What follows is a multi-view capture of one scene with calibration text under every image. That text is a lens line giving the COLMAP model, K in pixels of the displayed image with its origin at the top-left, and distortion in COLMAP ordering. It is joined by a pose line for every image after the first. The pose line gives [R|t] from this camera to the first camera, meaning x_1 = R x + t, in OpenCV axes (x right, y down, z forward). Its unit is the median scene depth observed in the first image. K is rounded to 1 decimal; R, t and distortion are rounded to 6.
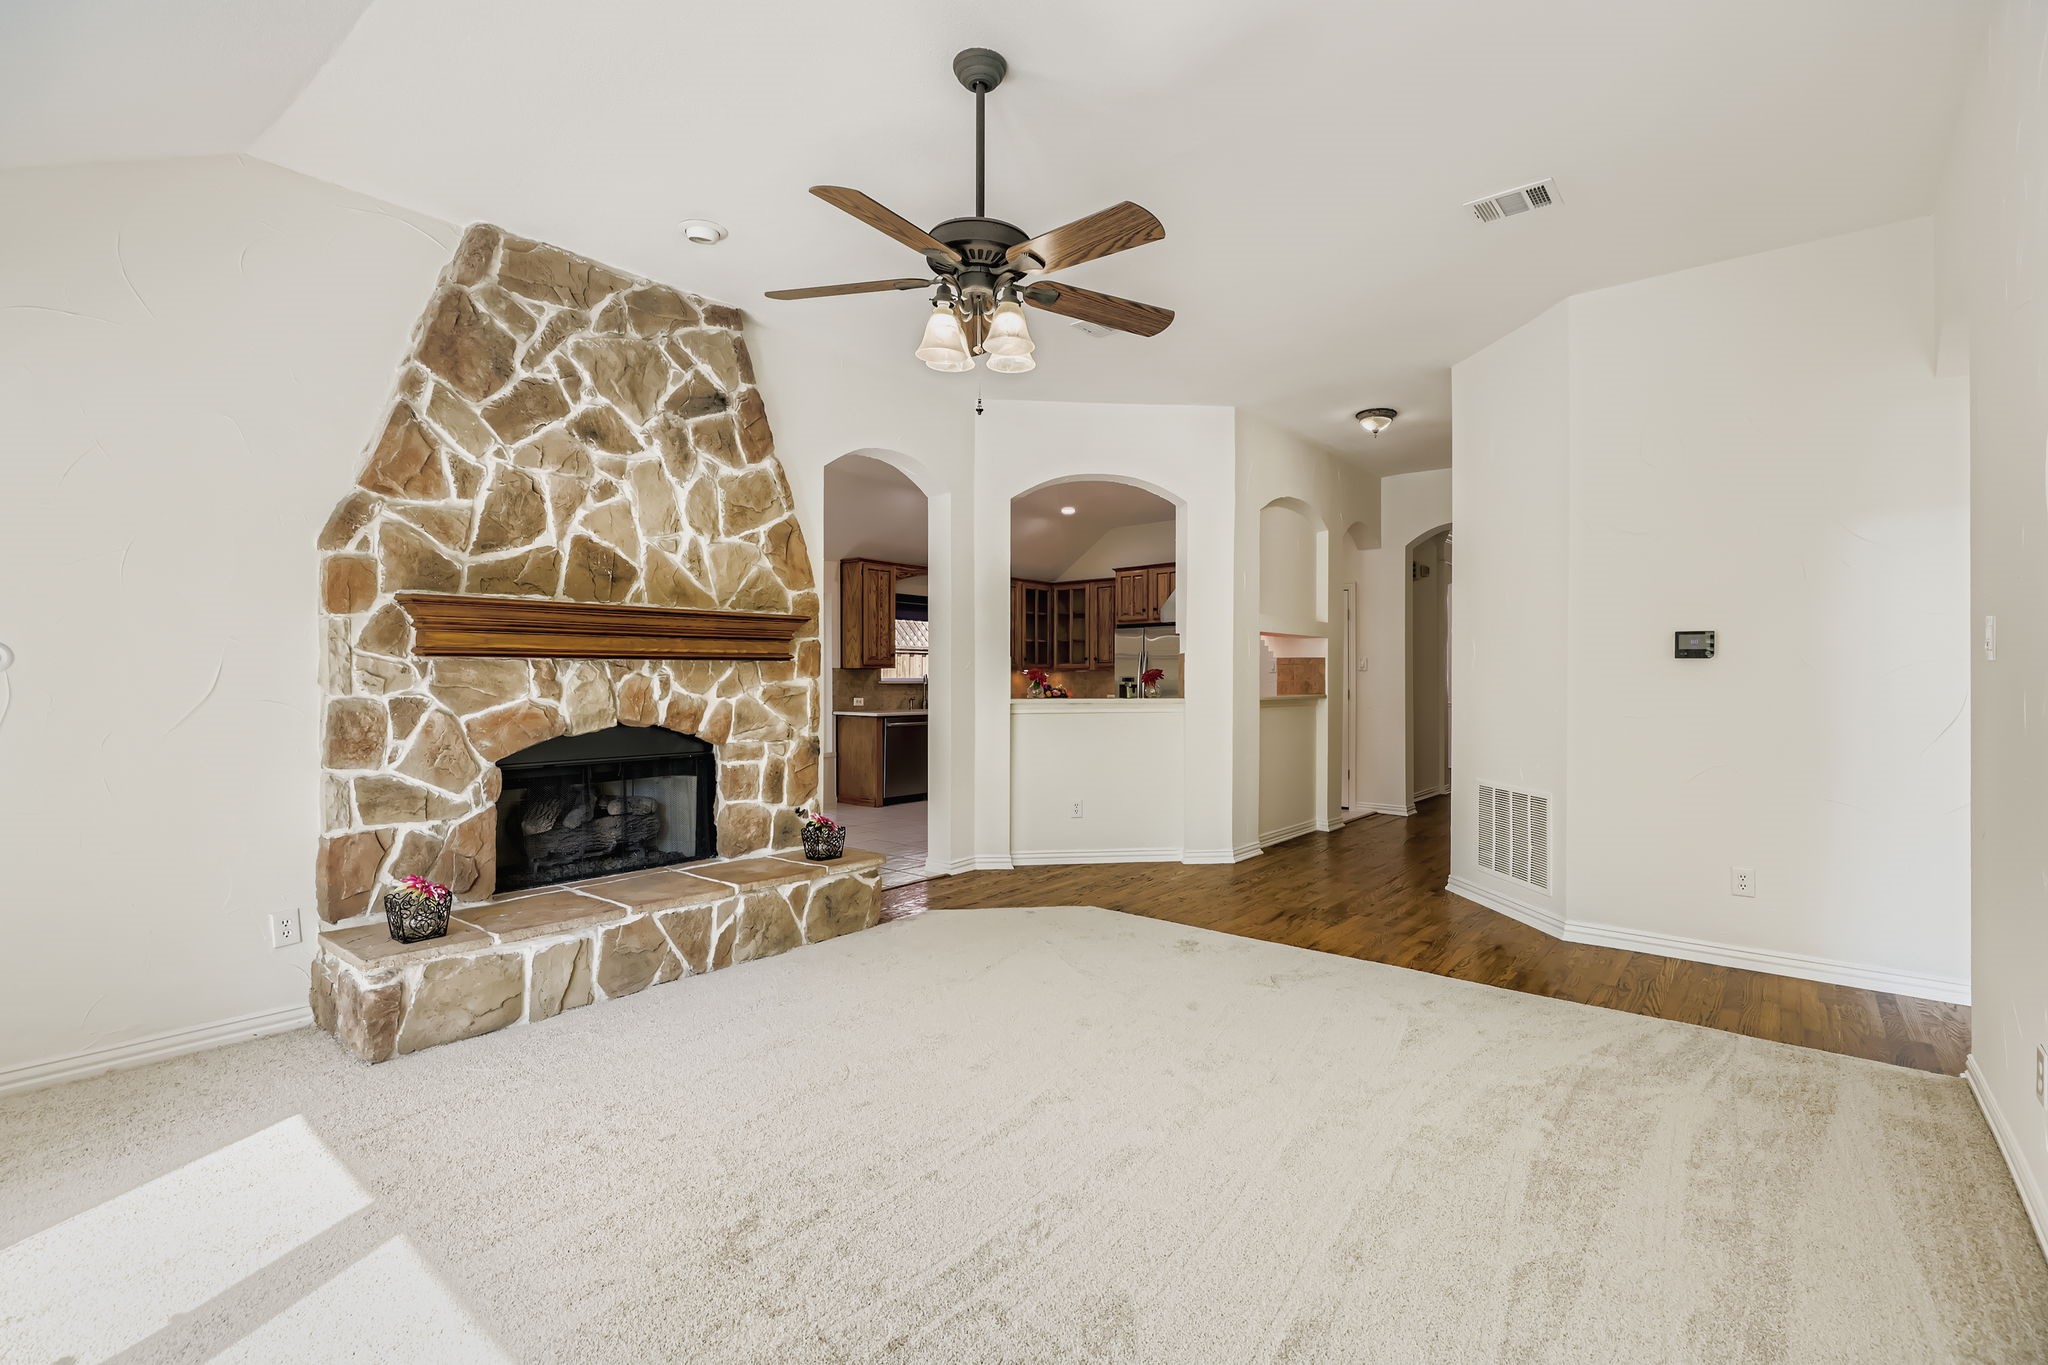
lens RADIAL K [[938.5, 0, 1039.7], [0, 938.5, 690.9], [0, 0, 1]] dist [0.001773, 0.000737]
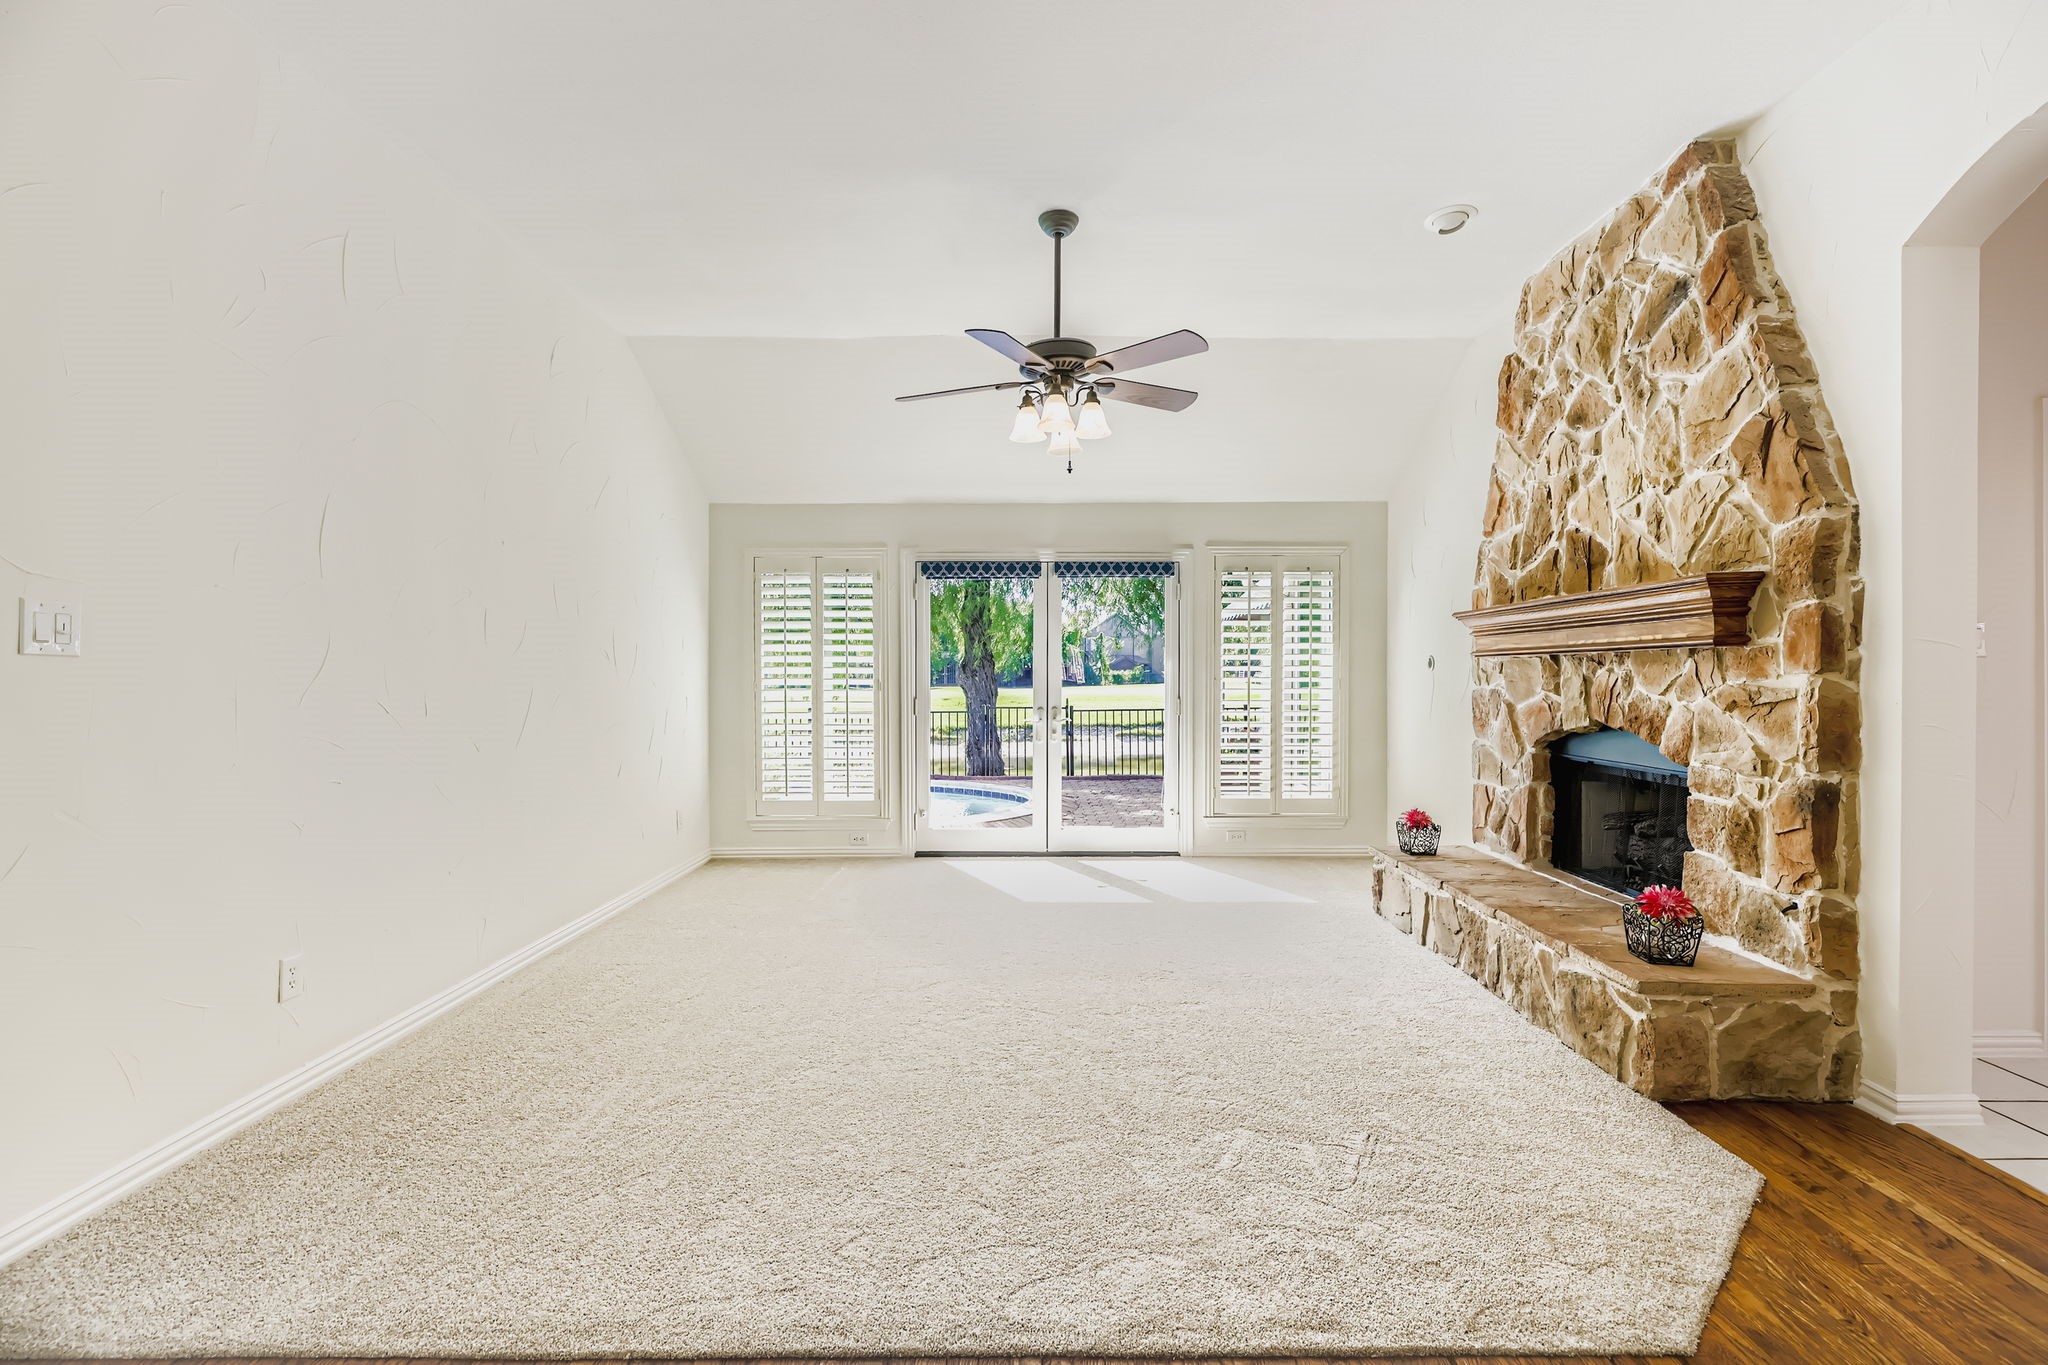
lens RADIAL K [[938.5, 0, 1039.7], [0, 938.5, 690.9], [0, 0, 1]] dist [0.001773, 0.000737]
pose [[-0.777513, 0.014358, -0.628703, 0.519333], [-0.003380, 0.999629, 0.027010, -0.019104], [0.628858, 0.023125, -0.777176, 1.304024]]
